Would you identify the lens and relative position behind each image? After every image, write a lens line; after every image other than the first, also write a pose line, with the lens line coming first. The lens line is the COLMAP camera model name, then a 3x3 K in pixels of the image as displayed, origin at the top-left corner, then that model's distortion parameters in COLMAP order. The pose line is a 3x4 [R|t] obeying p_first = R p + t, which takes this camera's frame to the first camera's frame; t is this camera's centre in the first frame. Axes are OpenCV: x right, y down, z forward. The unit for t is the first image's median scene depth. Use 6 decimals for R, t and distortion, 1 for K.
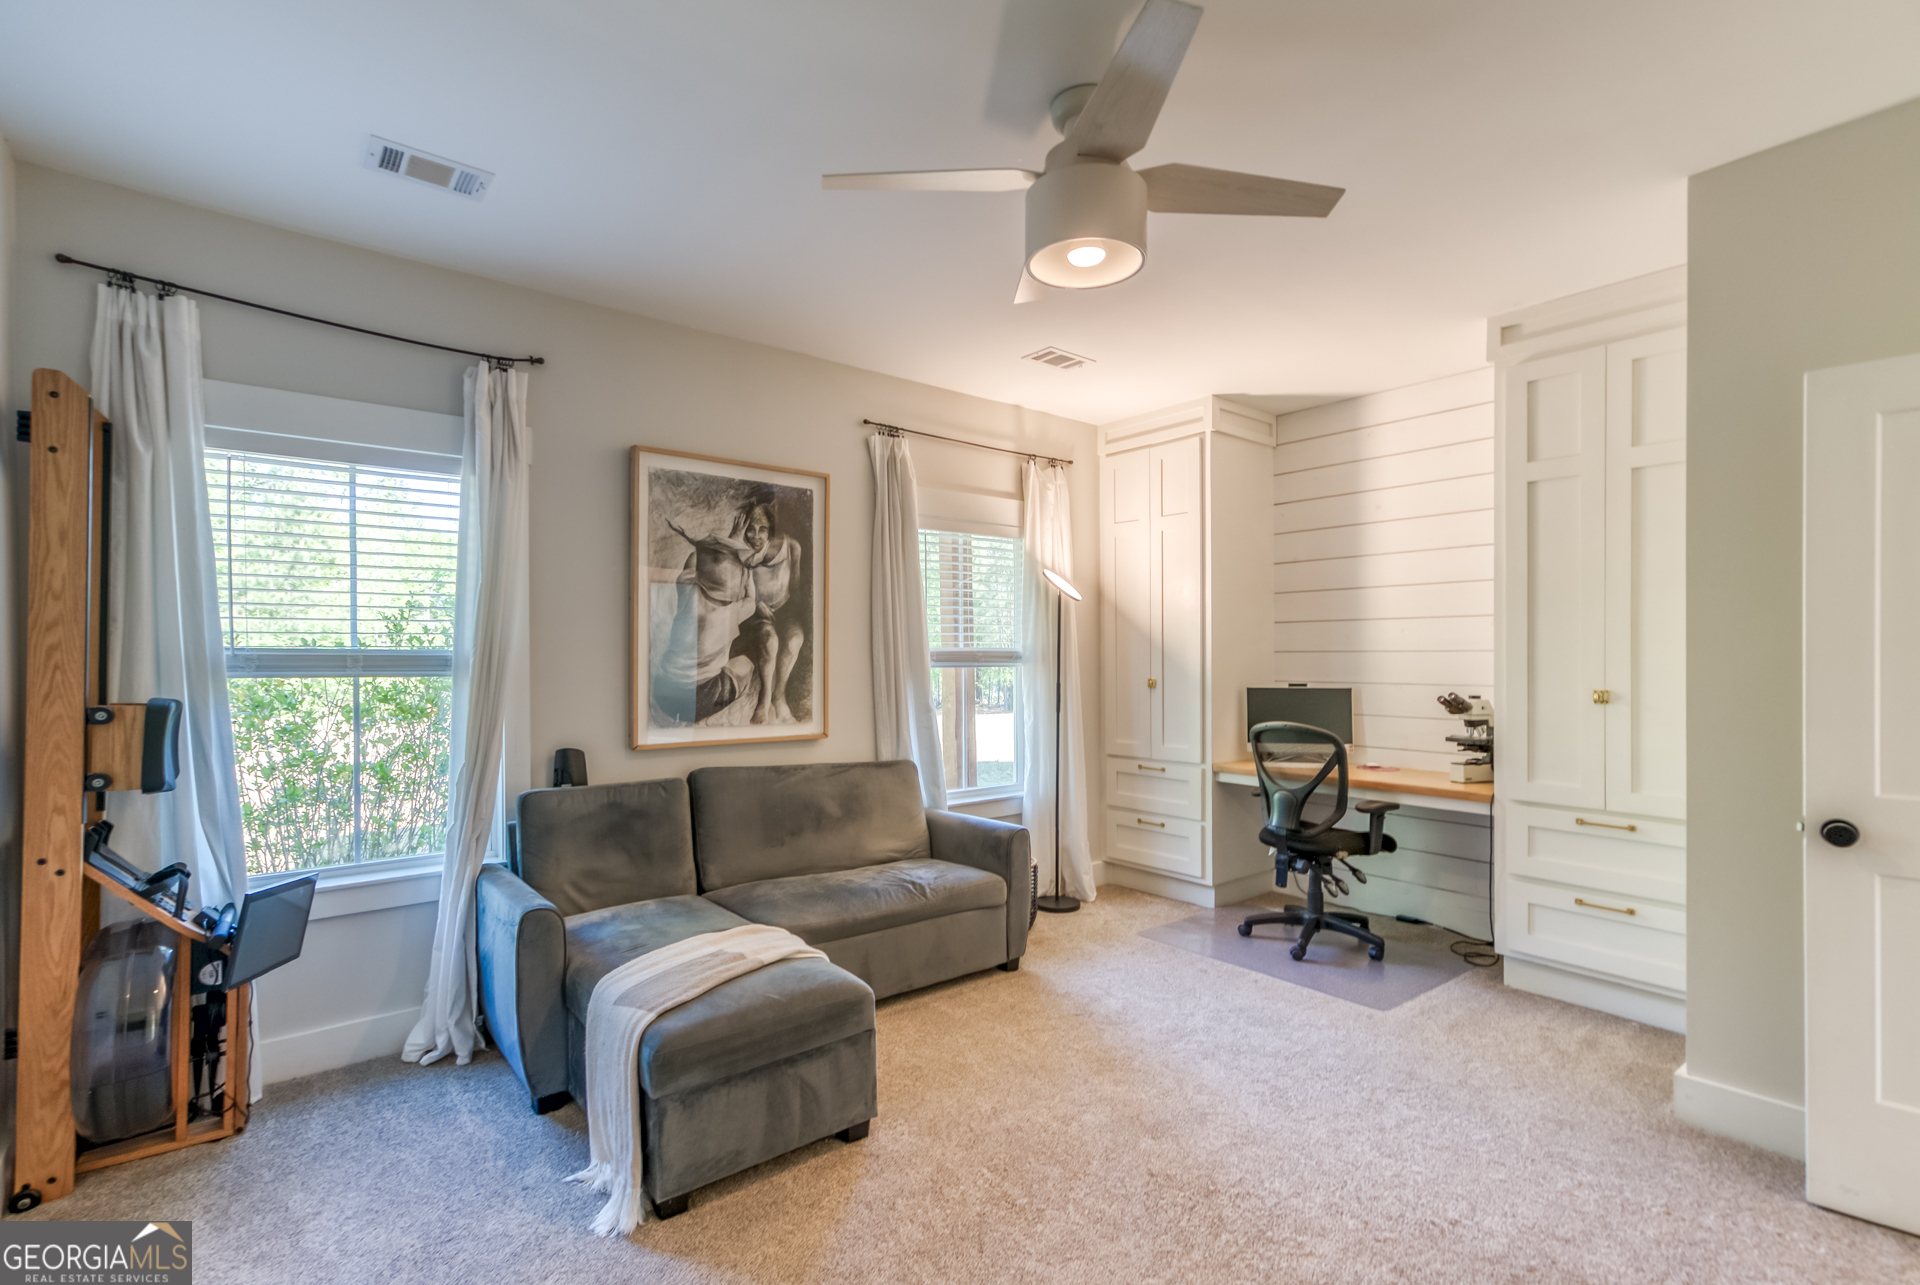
lens RADIAL K [[889.5, 0, 956.1], [0, 889.5, 656.5], [0, 0, 1]] dist [-0.003720, 0.009800]
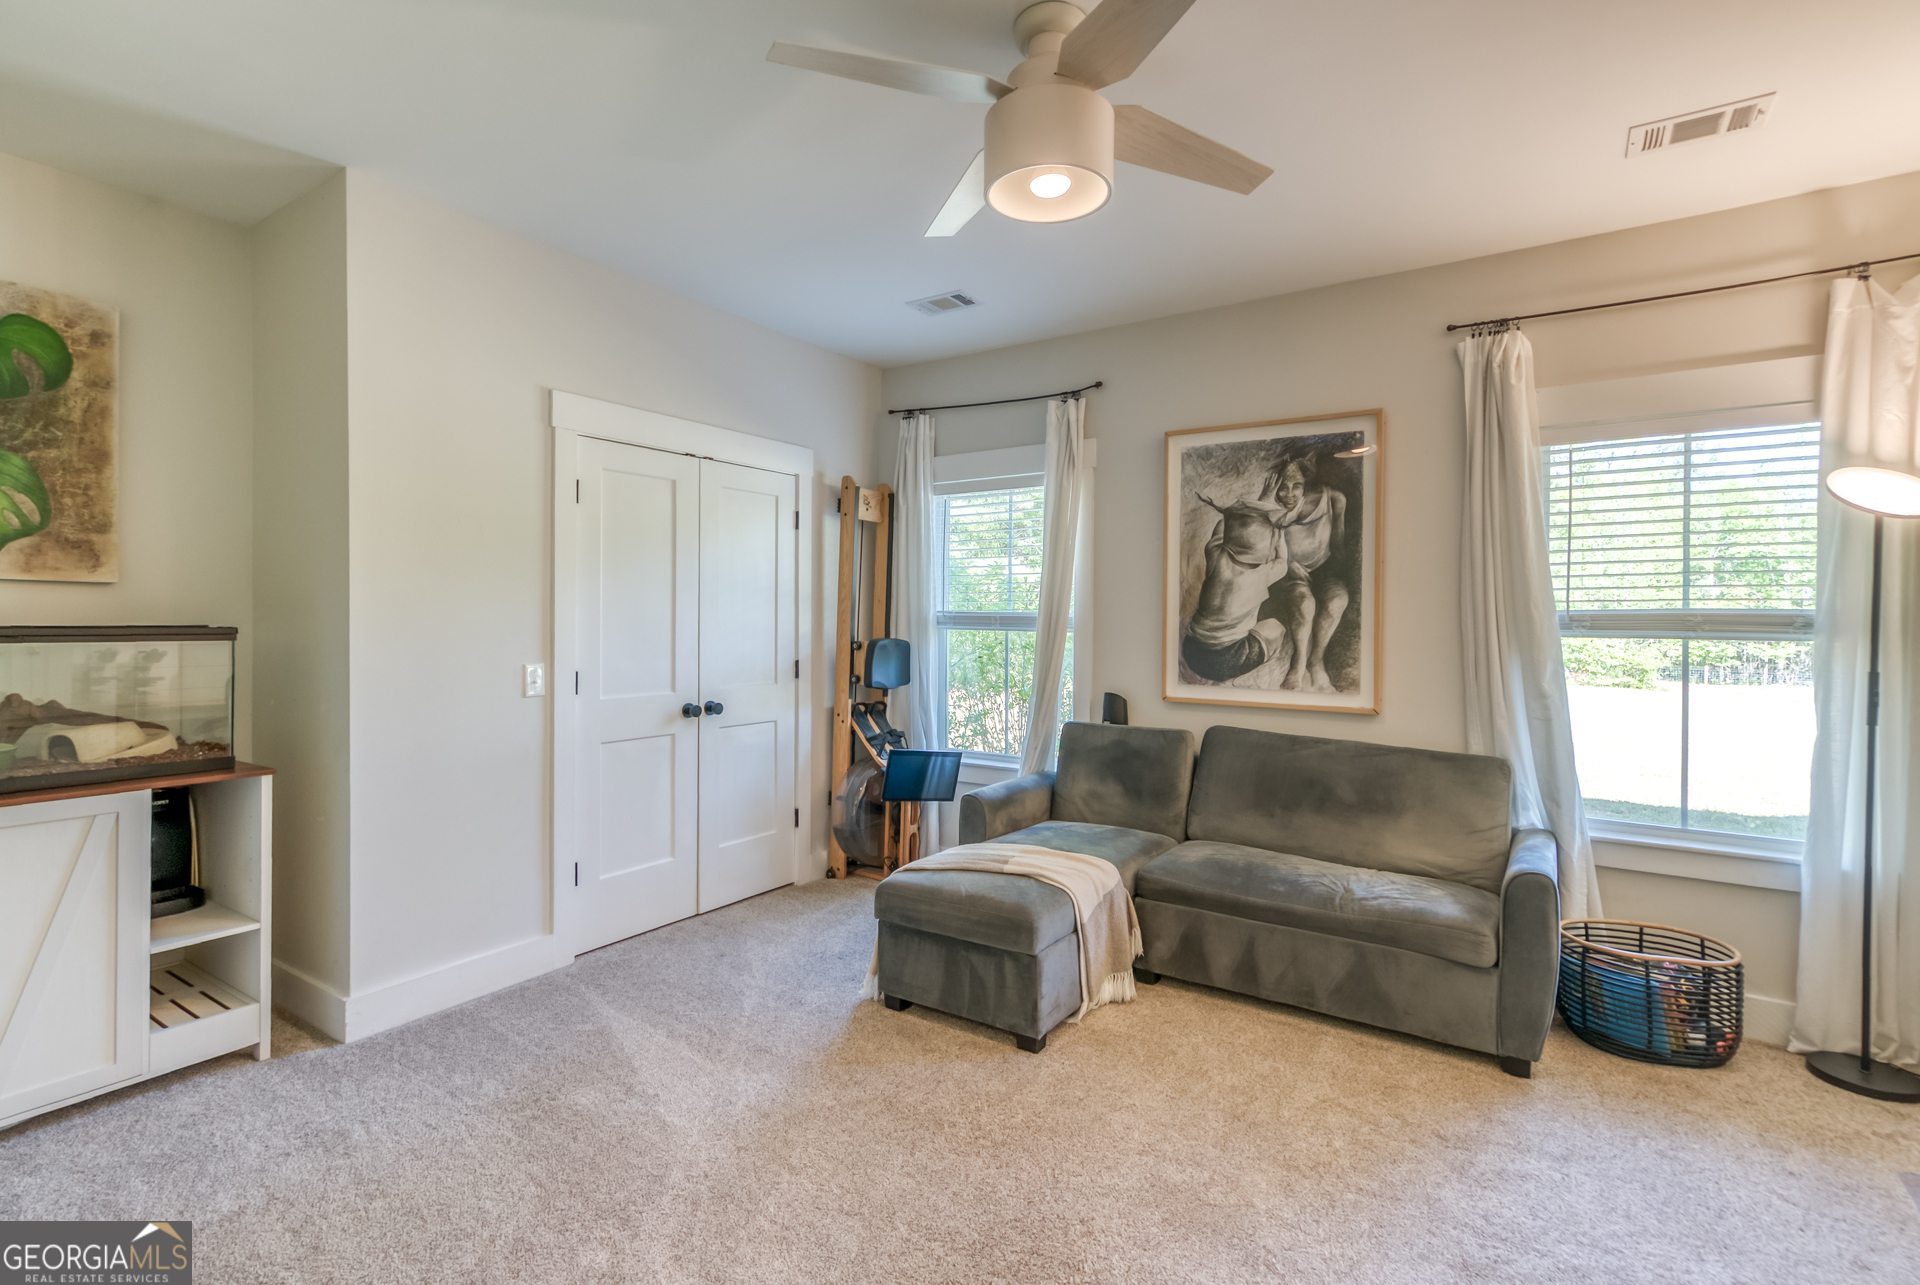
lens RADIAL K [[889.5, 0, 952.8], [0, 889.5, 624.9], [0, 0, 1]] dist [-0.003720, 0.009800]
pose [[0.300189, 0.009085, -0.953836, 0.594373], [-0.009859, 0.999931, 0.006421, 0.003422], [0.953829, 0.007476, 0.300258, 0.372062]]
